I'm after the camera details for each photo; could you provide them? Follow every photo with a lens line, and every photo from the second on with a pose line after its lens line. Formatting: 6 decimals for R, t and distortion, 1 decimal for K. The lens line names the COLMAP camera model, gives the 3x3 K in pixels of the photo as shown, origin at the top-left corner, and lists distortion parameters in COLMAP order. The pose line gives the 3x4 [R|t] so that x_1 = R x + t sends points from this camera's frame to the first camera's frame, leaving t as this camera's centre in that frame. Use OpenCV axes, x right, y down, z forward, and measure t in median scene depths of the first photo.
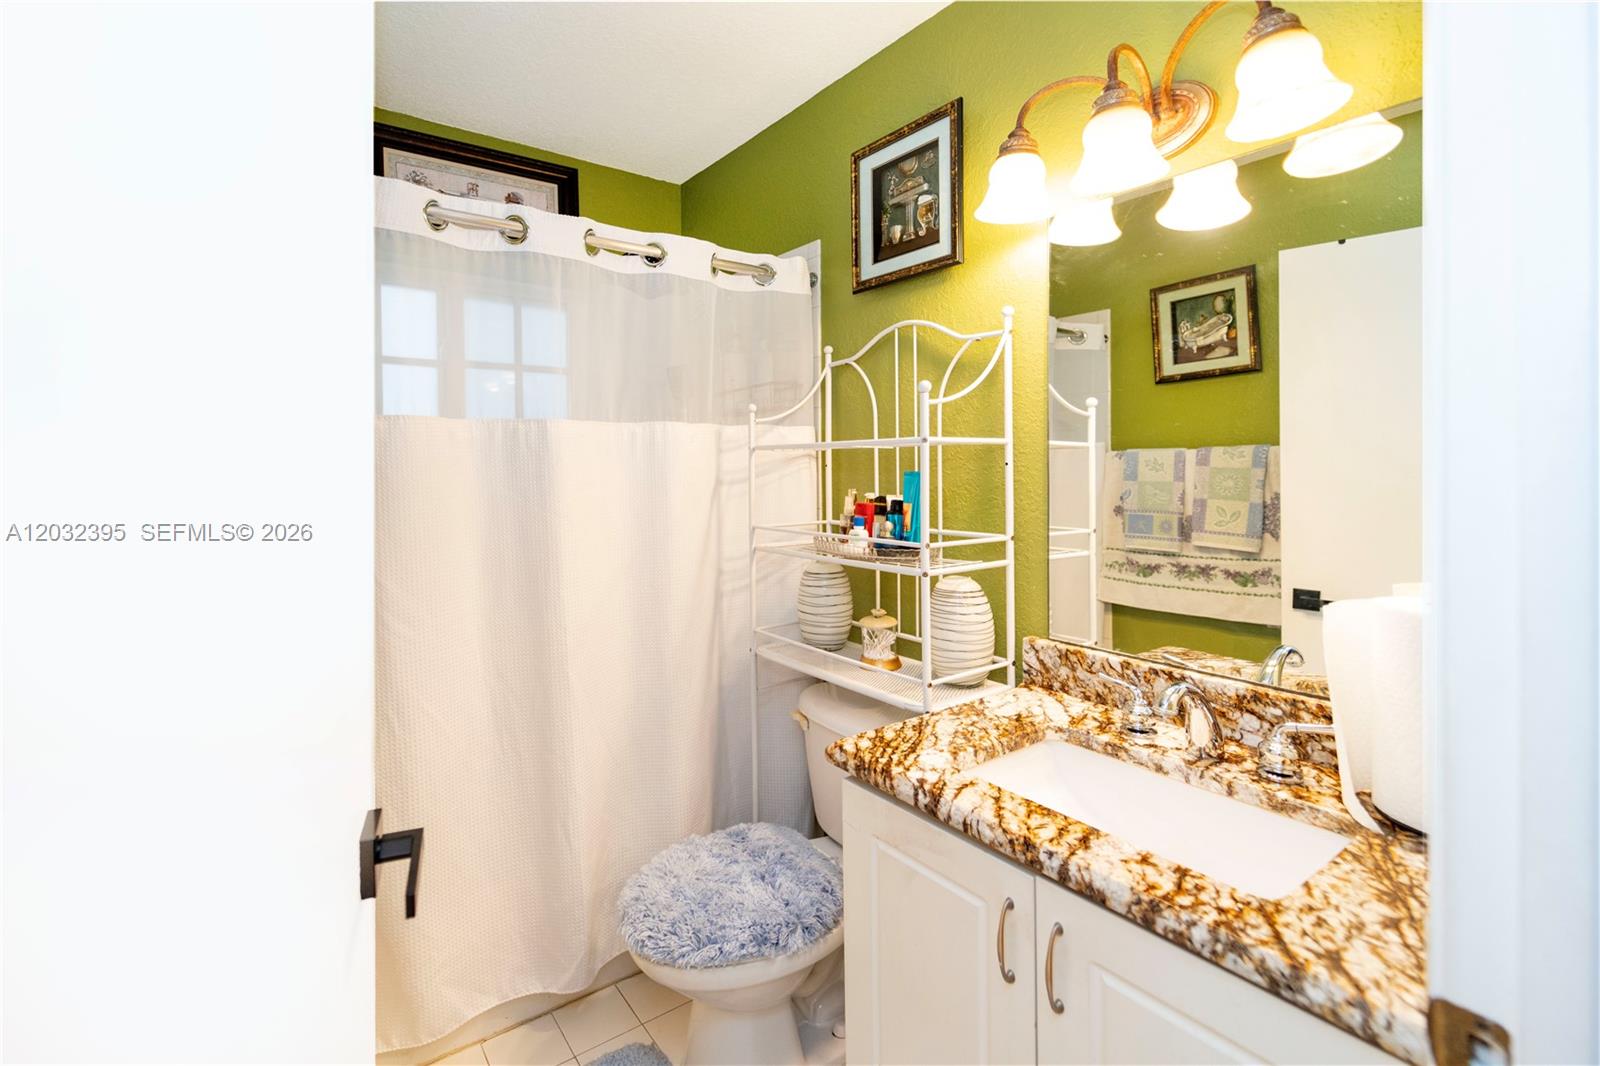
lens RADIAL K [[719.5, 0, 737.2], [0, 719.5, 484.9], [0, 0, 1]] dist [0.002158, -0.003609]
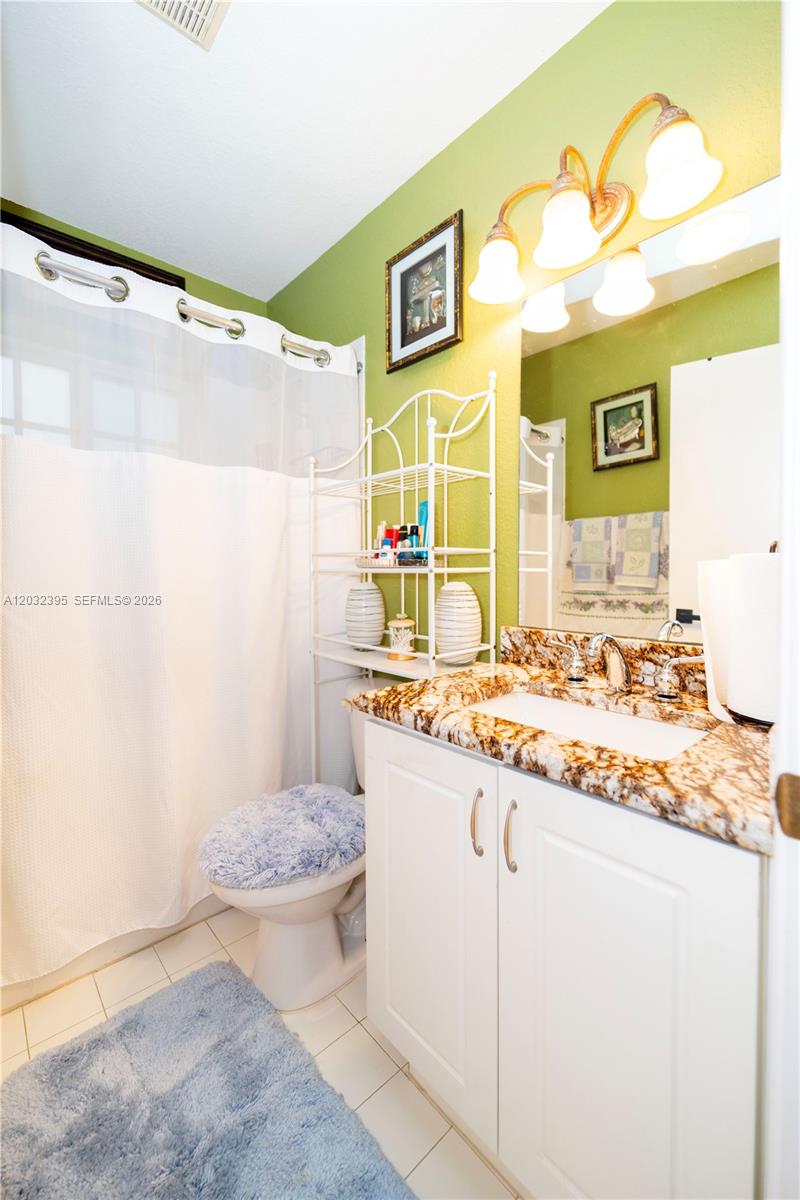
lens RADIAL K [[494.8, 0, 398.0], [0, 494.8, 573.5], [0, 0, 1]] dist [-0.001388, -0.000173]
pose [[0.988937, 0.028305, 0.145611, 0.063501], [-0.025271, 0.999424, -0.022640, 0.150384], [-0.146168, 0.018710, 0.989083, 0.087053]]
